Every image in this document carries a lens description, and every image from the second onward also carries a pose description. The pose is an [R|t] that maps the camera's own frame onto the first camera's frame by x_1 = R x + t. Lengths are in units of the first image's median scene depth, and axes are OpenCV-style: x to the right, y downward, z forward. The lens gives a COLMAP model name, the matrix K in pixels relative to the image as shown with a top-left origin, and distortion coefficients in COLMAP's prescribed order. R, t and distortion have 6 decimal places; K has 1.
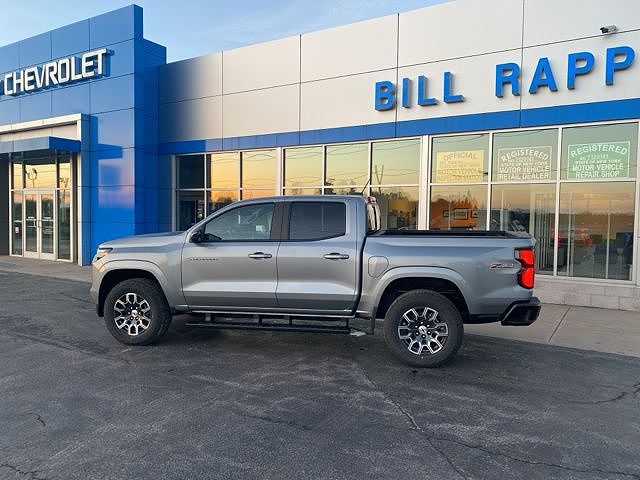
lens RADIAL K [[495.2, 0, 325.4], [0, 495.2, 241.5], [0, 0, 1]] dist [0.035967, -0.035627]
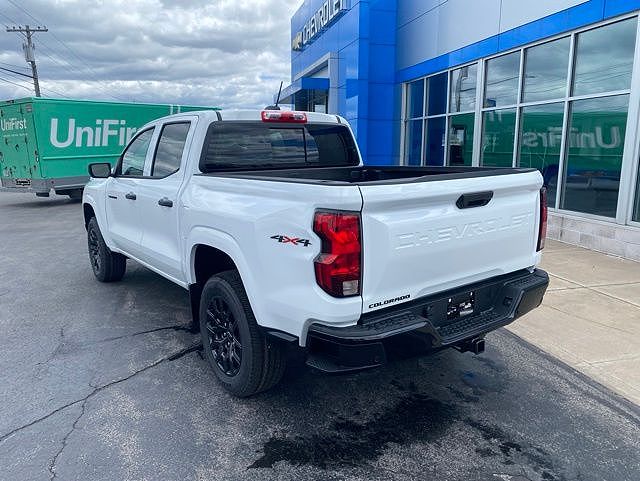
lens RADIAL K [[495.2, 0, 319.9], [0, 495.2, 239.5], [0, 0, 1]] dist [0.035967, -0.035627]
pose [[0.708642, 0.115096, -0.696118, 0.377005], [-0.024958, 0.990077, 0.138292, -0.003563], [0.705127, -0.080625, 0.704483, 0.250060]]
